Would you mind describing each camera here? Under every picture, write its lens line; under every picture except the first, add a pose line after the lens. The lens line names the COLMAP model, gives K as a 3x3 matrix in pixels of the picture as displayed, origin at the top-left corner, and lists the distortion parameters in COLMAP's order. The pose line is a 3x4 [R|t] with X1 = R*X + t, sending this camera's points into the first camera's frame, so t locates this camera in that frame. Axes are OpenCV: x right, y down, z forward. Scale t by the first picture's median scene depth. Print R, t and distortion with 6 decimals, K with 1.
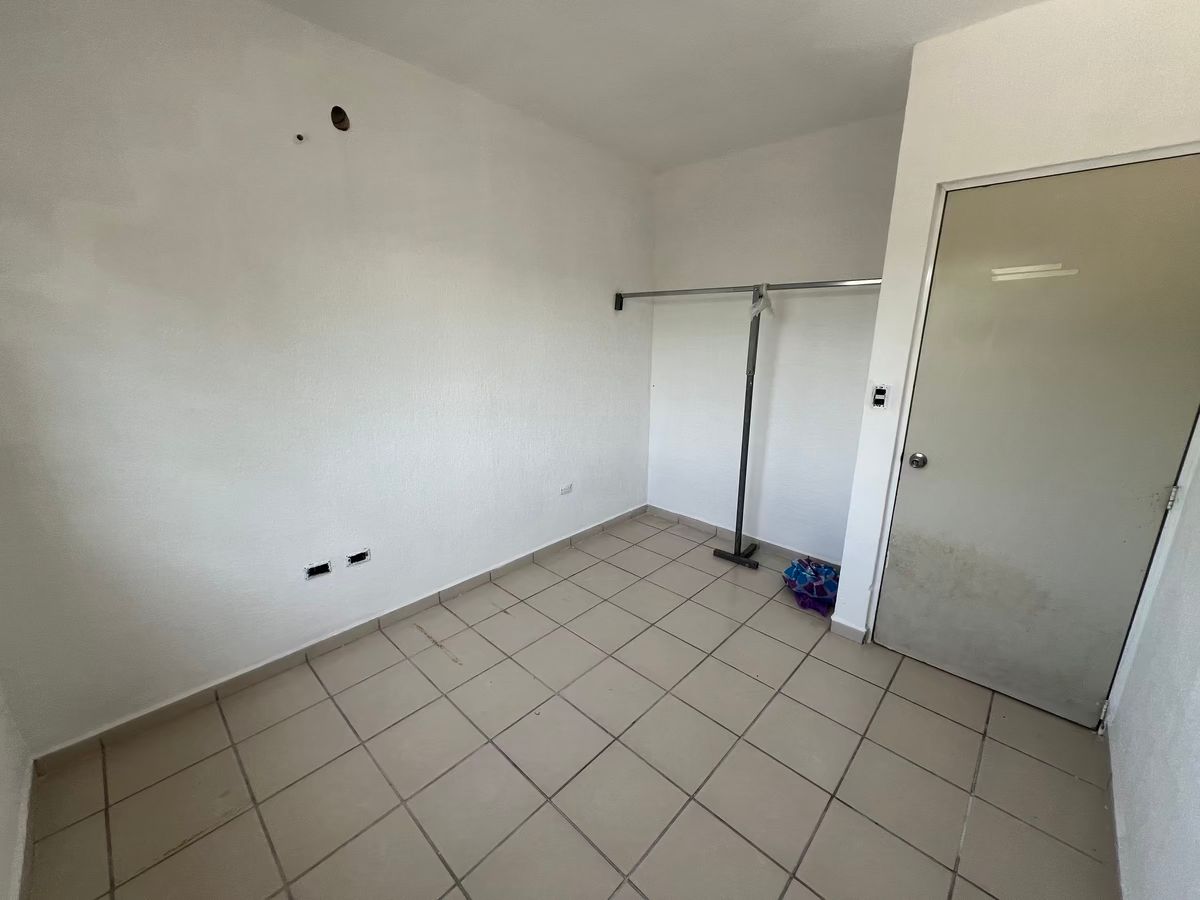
lens RADIAL K [[484.8, 0, 594.0], [0, 484.8, 448.5], [0, 0, 1]] dist [-0.005986, 0.000115]
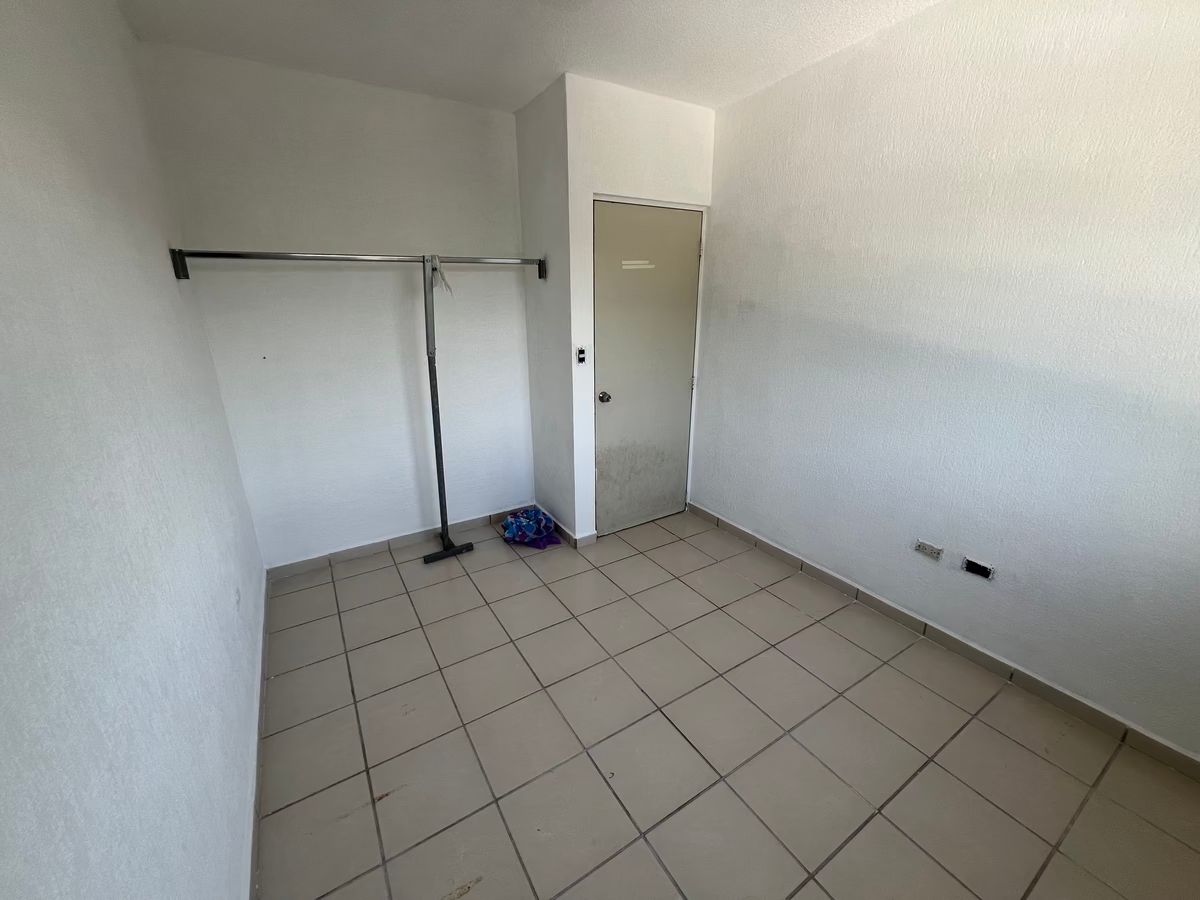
lens RADIAL K [[484.8, 0, 595.5], [0, 484.8, 447.3], [0, 0, 1]] dist [-0.005986, 0.000115]
pose [[0.236352, -0.298072, 0.924819, -0.617004], [0.245529, 0.939219, 0.239964, -0.165180], [-0.940135, 0.170354, 0.295172, 0.581504]]
